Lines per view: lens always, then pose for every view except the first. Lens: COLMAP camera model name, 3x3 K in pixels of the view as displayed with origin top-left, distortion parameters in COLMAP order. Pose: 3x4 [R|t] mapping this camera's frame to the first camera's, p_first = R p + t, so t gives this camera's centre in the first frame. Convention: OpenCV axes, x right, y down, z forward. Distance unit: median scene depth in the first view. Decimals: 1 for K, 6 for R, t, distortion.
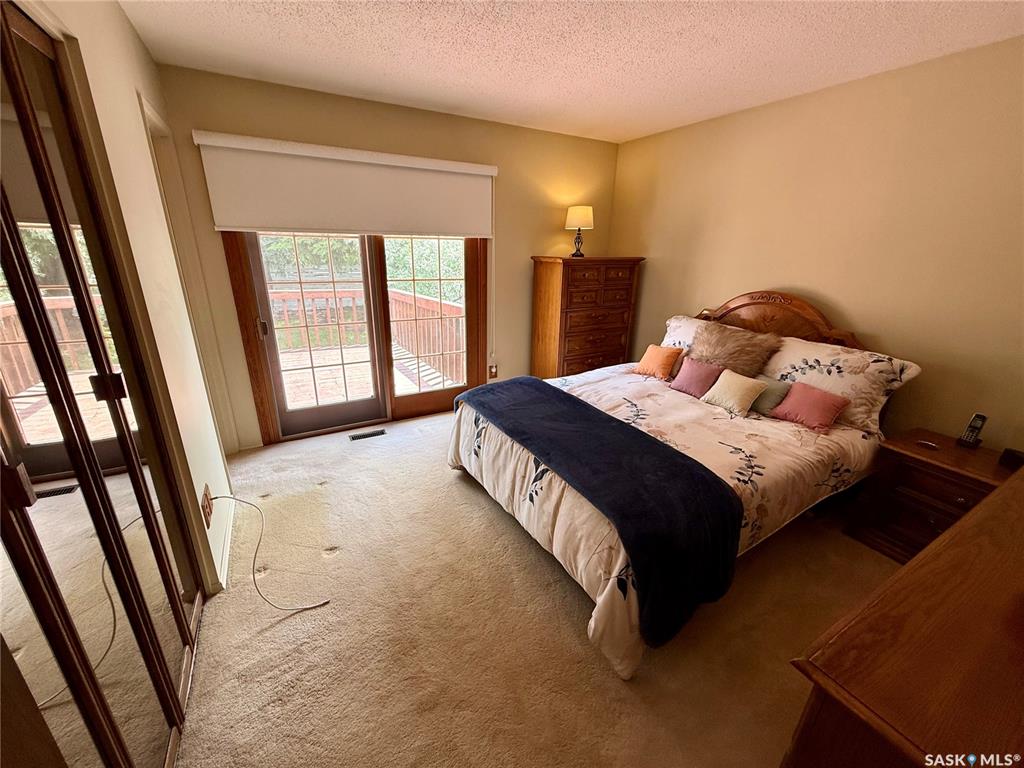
lens RADIAL K [[408.8, 0, 512.7], [0, 408.8, 383.7], [0, 0, 1]] dist [0.007833, -0.002663]
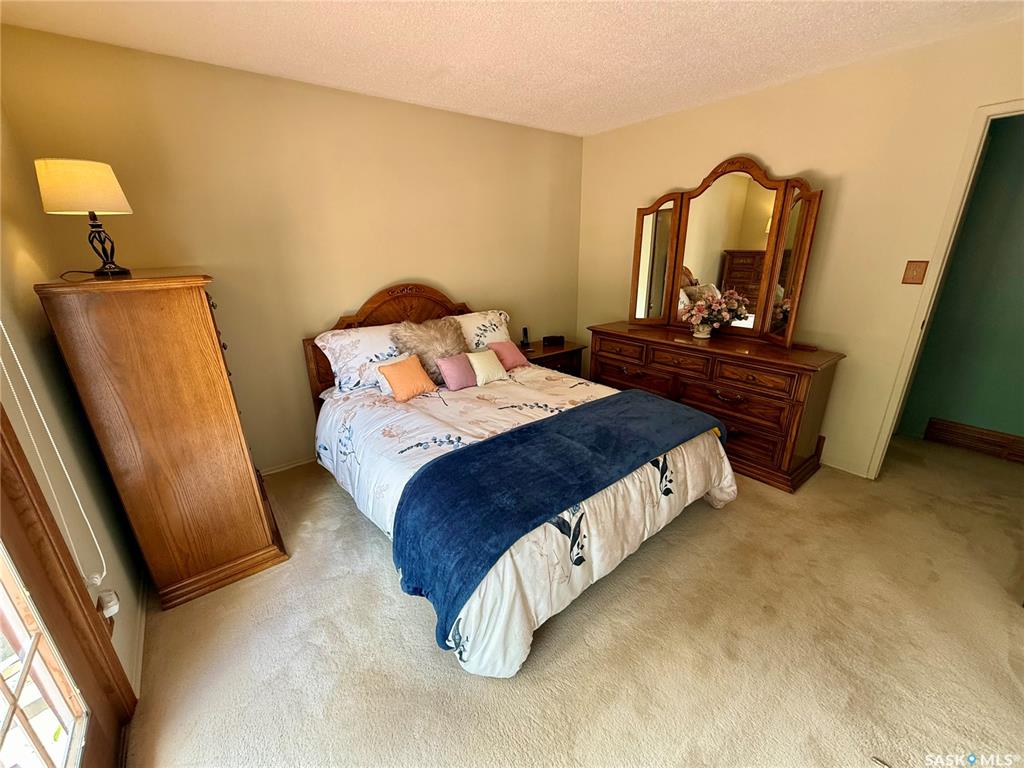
lens RADIAL K [[408.8, 0, 511.5], [0, 408.8, 379.1], [0, 0, 1]] dist [0.007833, -0.002663]
pose [[-0.145667, -0.332189, 0.931897, -0.529253], [0.331646, 0.871046, 0.362339, -0.324191], [-0.932090, 0.361840, -0.016714, 0.901452]]
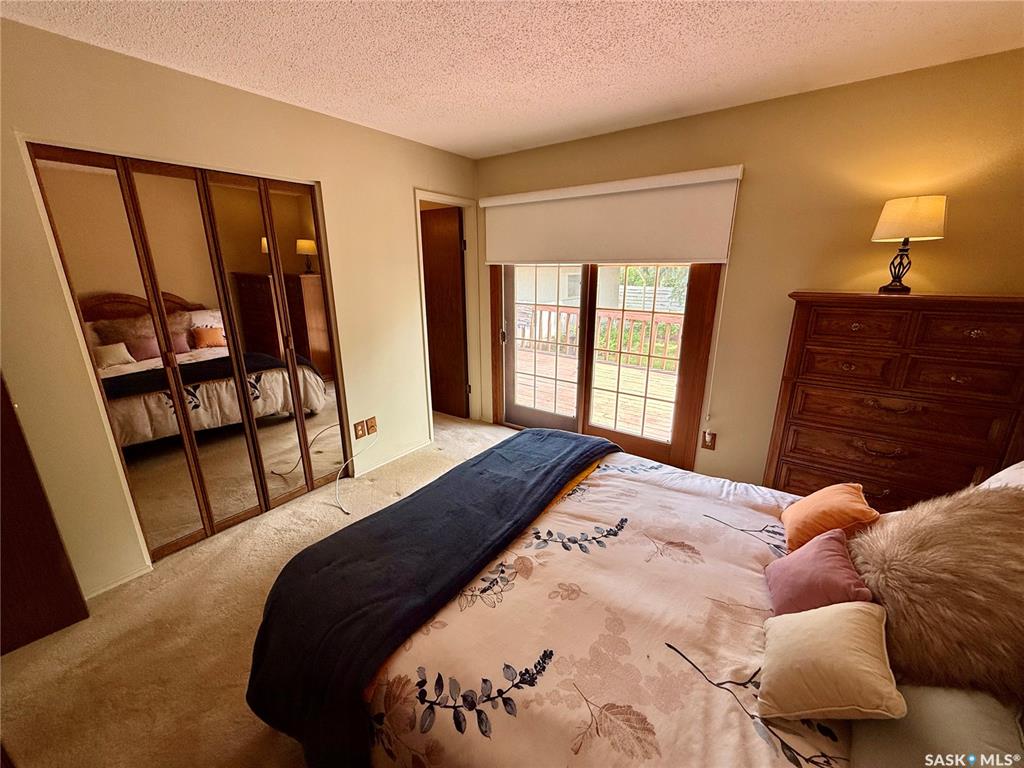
lens RADIAL K [[408.8, 0, 508.5], [0, 408.8, 385.8], [0, 0, 1]] dist [0.007833, -0.002663]
pose [[0.404448, 0.239158, -0.882737, 0.650221], [-0.282844, 0.950593, 0.127950, -0.172582], [0.869725, 0.197928, 0.452110, 0.494421]]
